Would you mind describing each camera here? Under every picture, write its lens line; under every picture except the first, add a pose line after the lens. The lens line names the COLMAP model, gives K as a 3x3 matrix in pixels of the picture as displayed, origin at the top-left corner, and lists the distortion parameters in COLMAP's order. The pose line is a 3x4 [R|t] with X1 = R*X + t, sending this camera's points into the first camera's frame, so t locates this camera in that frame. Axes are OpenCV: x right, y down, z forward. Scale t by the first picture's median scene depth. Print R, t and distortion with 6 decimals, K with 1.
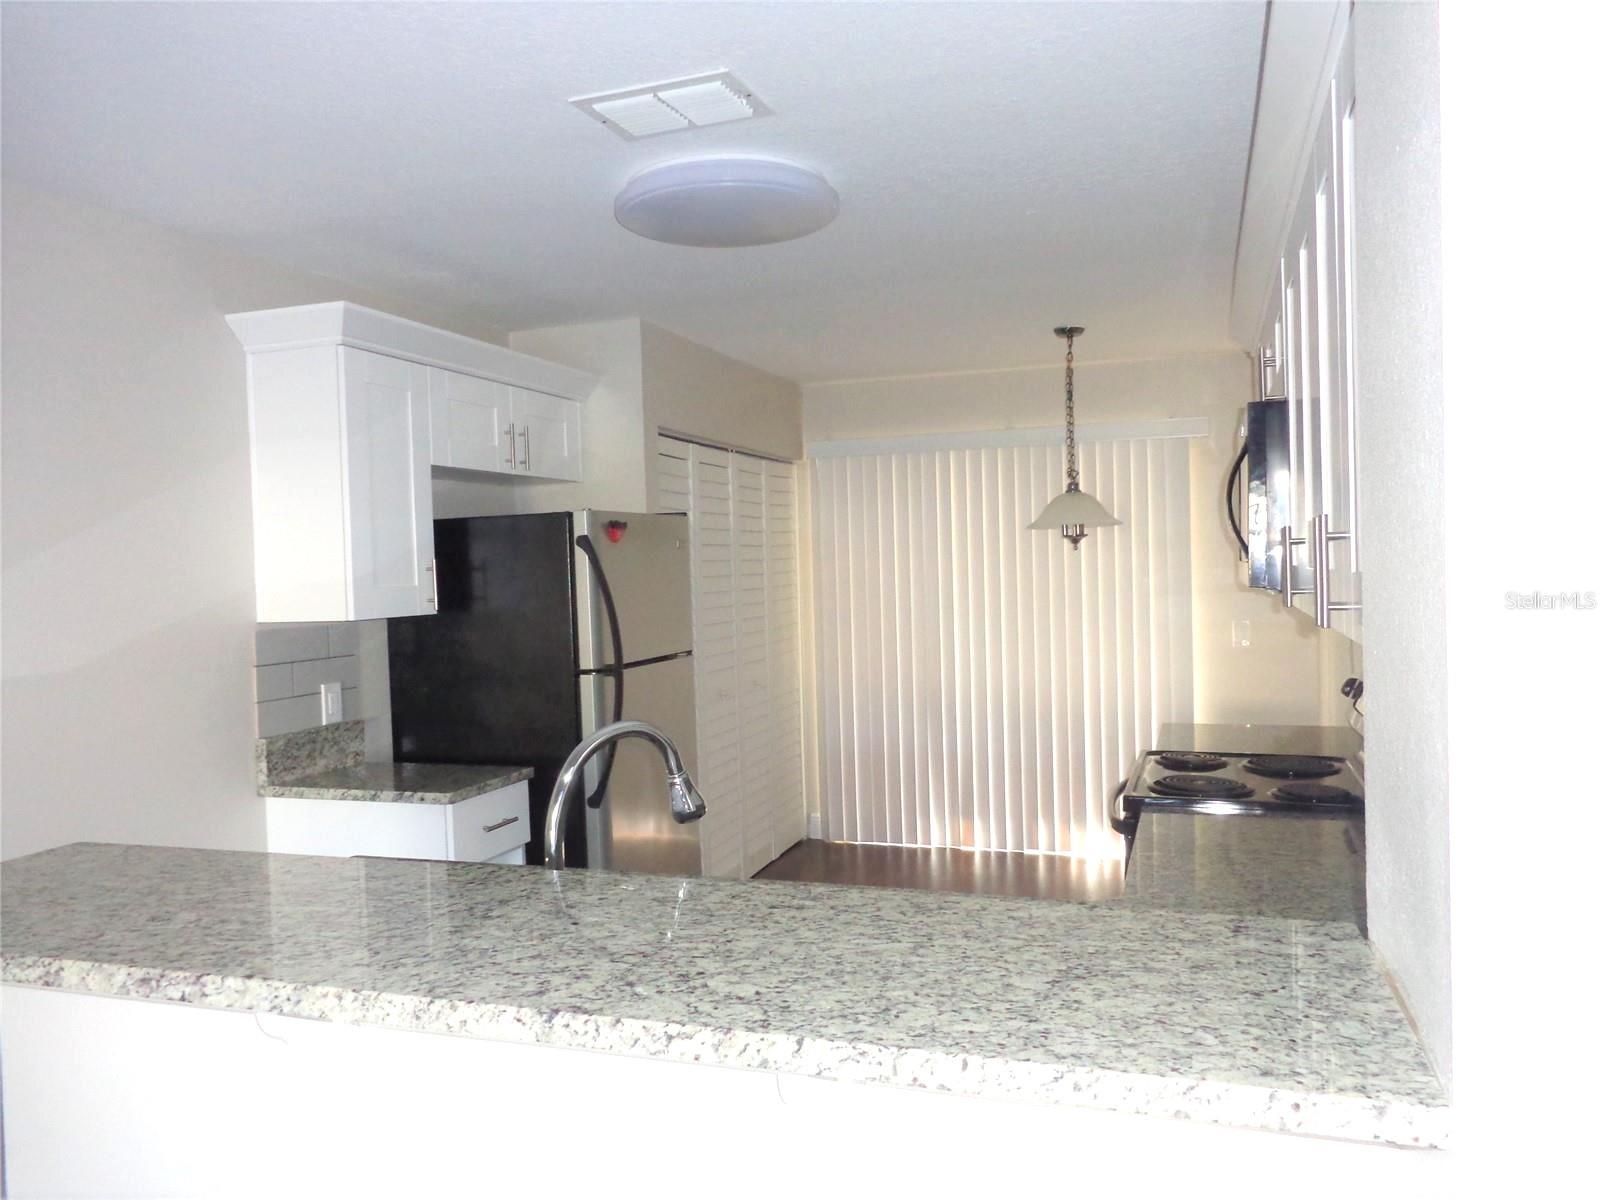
lens RADIAL K [[1179.9, 0, 800.0], [0, 1179.9, 600.0], [0, 0, 1]] dist [0.001050, -0.002435]
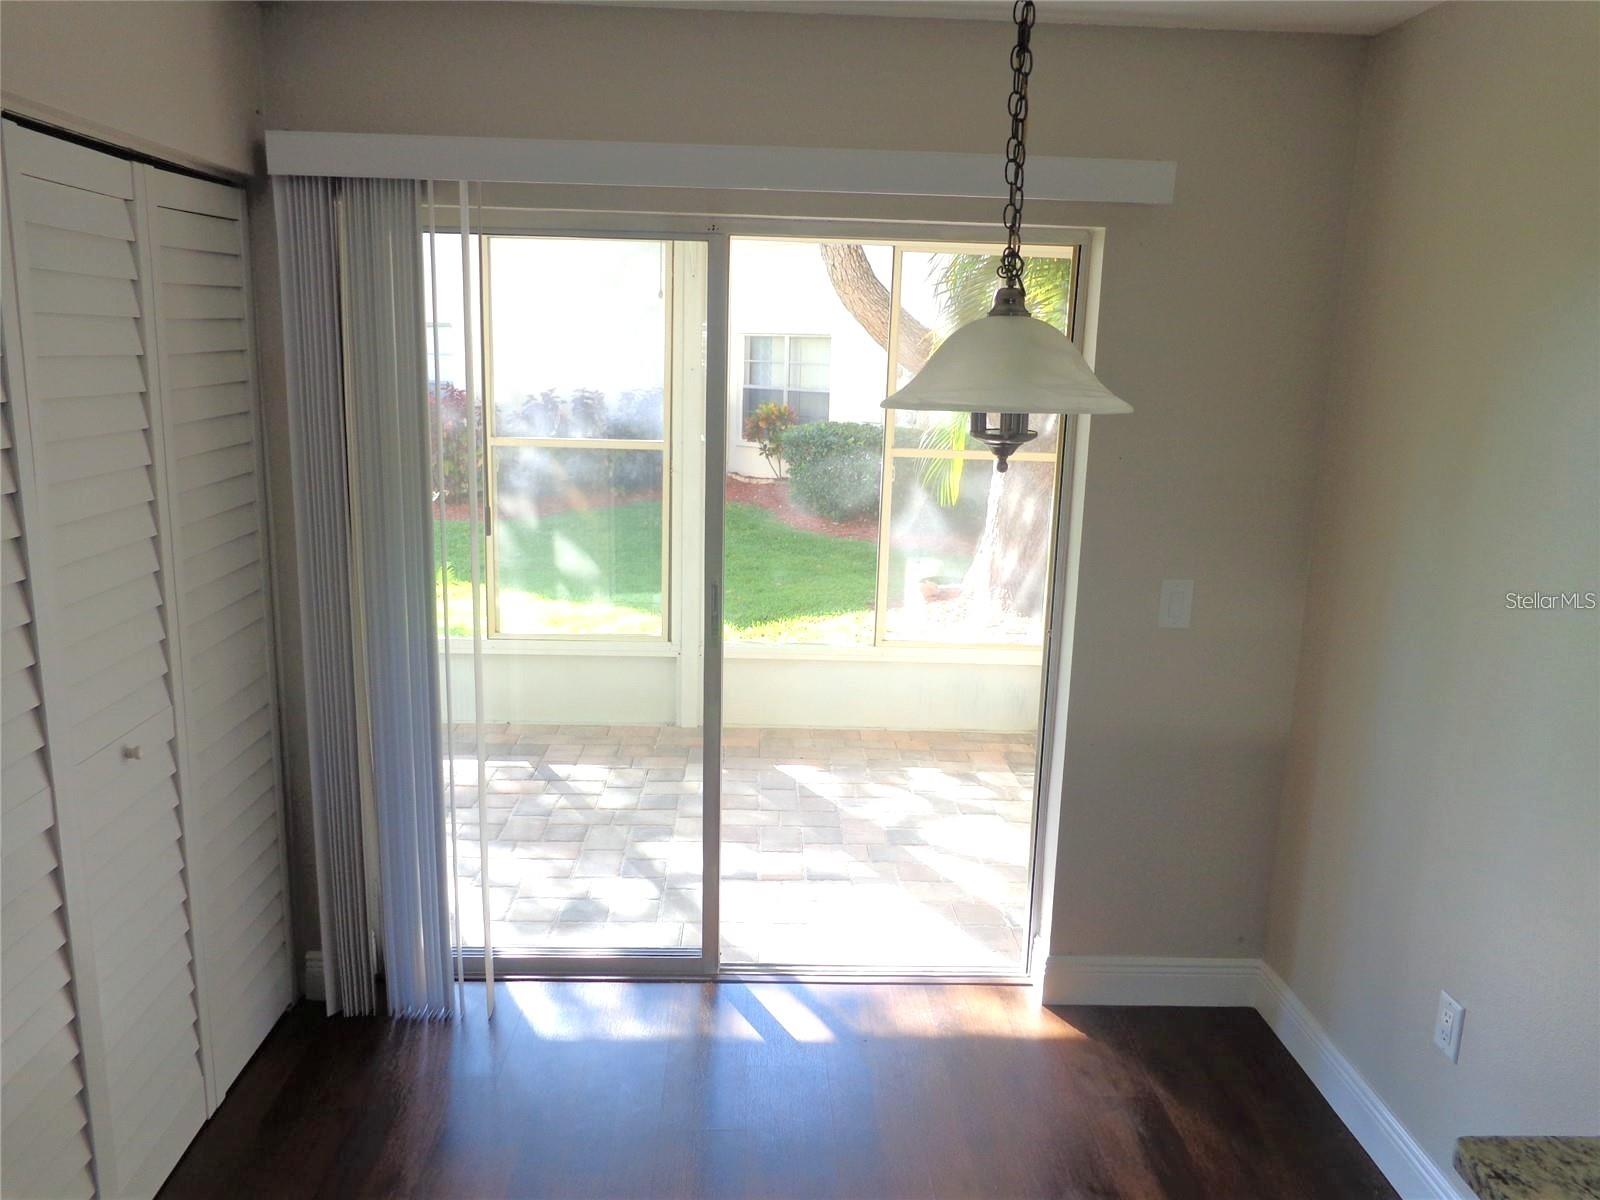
lens RADIAL K [[1155.2, 0, 800.0], [0, 1155.2, 600.0], [0, 0, 1]] dist [-0.024716, -0.000708]
pose [[0.933147, -0.019134, 0.358985, 0.172346], [-0.044674, 0.984670, 0.168609, -0.249208], [-0.356708, -0.173374, 0.917987, 2.761515]]
